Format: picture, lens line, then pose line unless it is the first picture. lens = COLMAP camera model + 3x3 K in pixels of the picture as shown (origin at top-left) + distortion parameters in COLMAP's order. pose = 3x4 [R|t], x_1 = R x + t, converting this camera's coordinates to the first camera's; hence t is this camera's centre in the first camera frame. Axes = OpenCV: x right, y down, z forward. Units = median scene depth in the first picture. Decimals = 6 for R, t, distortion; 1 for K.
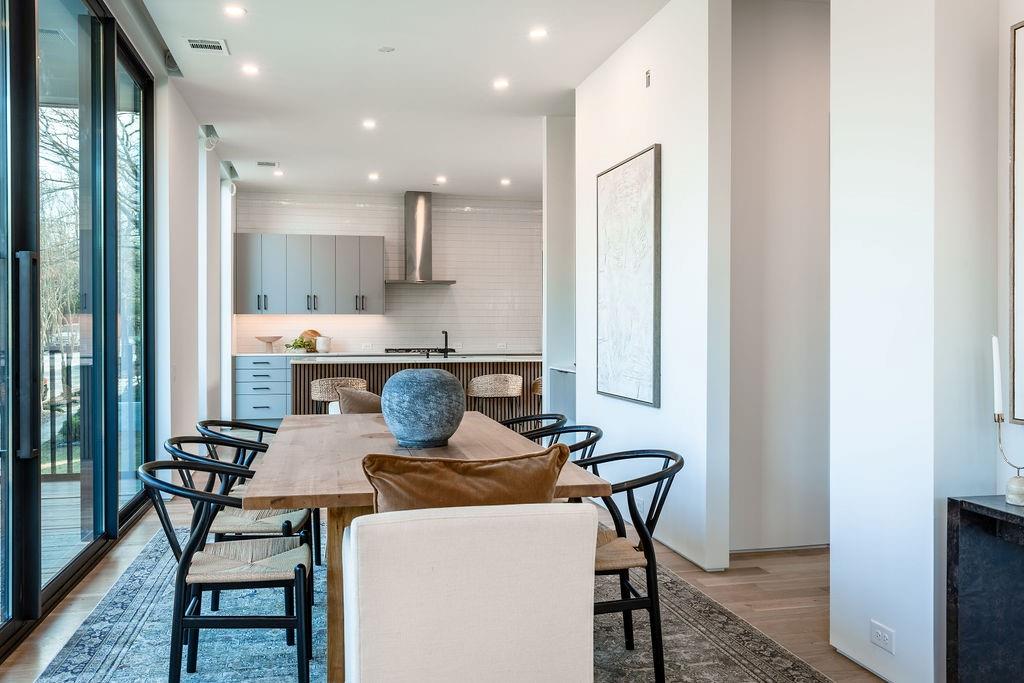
lens RADIAL K [[903.3, 0, 482.4], [0, 903.3, 339.4], [0, 0, 1]] dist [0.023454, 0.026153]
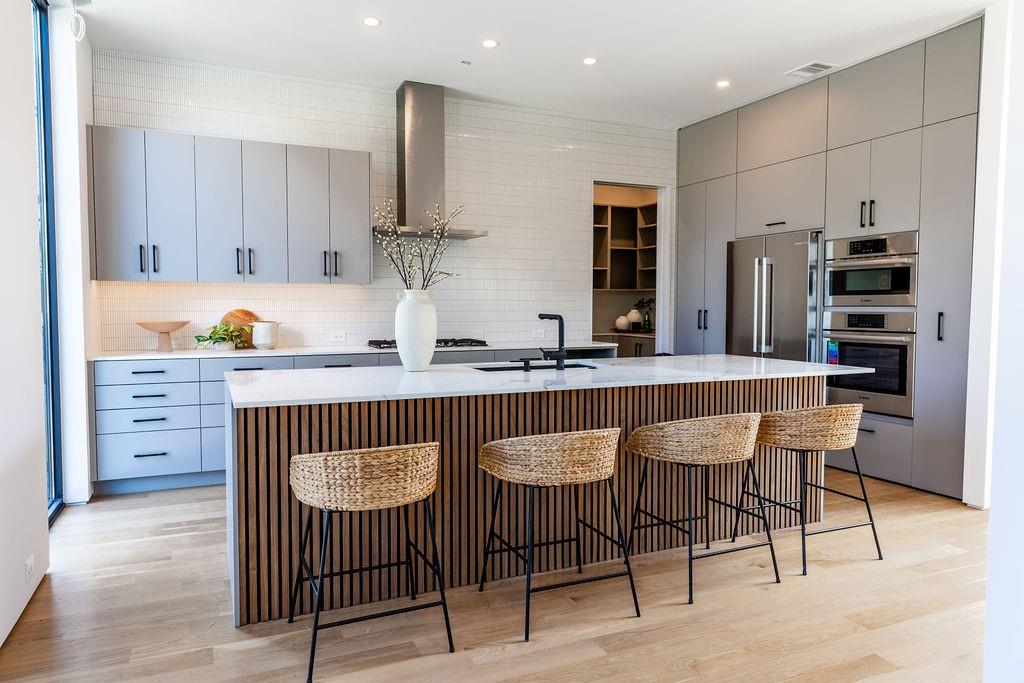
lens RADIAL K [[682.2, 0, 516.0], [0, 682.2, 341.9], [0, 0, 1]] dist [-0.000184, -0.003304]
pose [[0.969768, -0.011627, 0.243750, -0.128920], [0.001774, 0.999174, 0.040606, -0.007480], [-0.244020, -0.038946, 0.968988, 0.543782]]
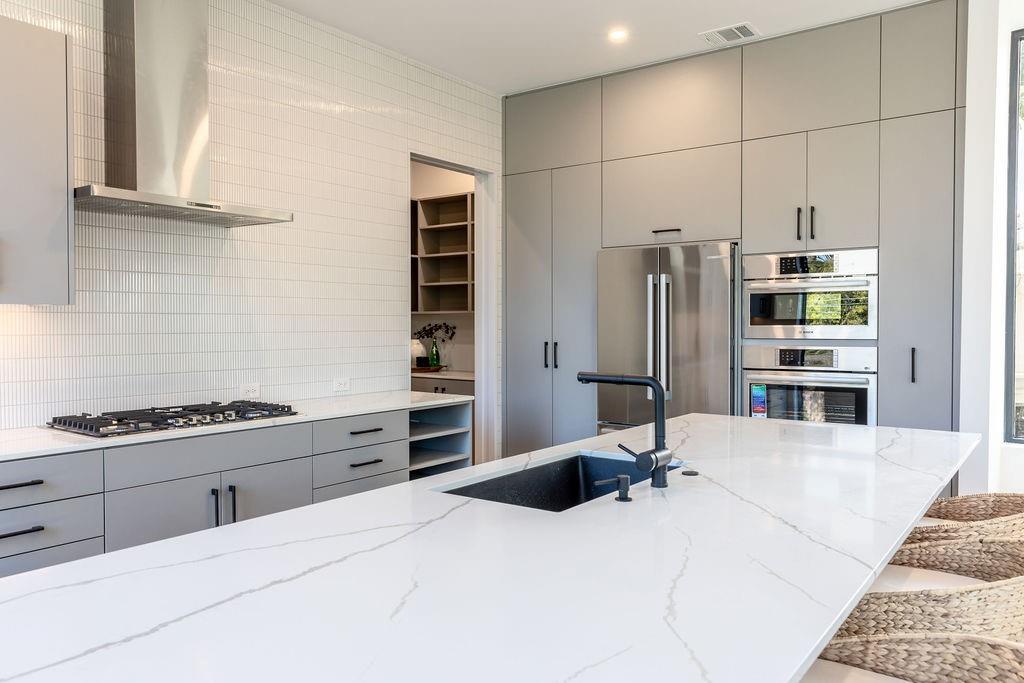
lens RADIAL K [[760.3, 0, 517.8], [0, 760.3, 340.4], [0, 0, 1]] dist [0.004069, -0.002718]
pose [[0.728159, -0.016514, 0.685209, -0.171632], [0.010269, 0.999860, 0.013184, -0.017190], [-0.685331, -0.002564, 0.728227, 0.713420]]
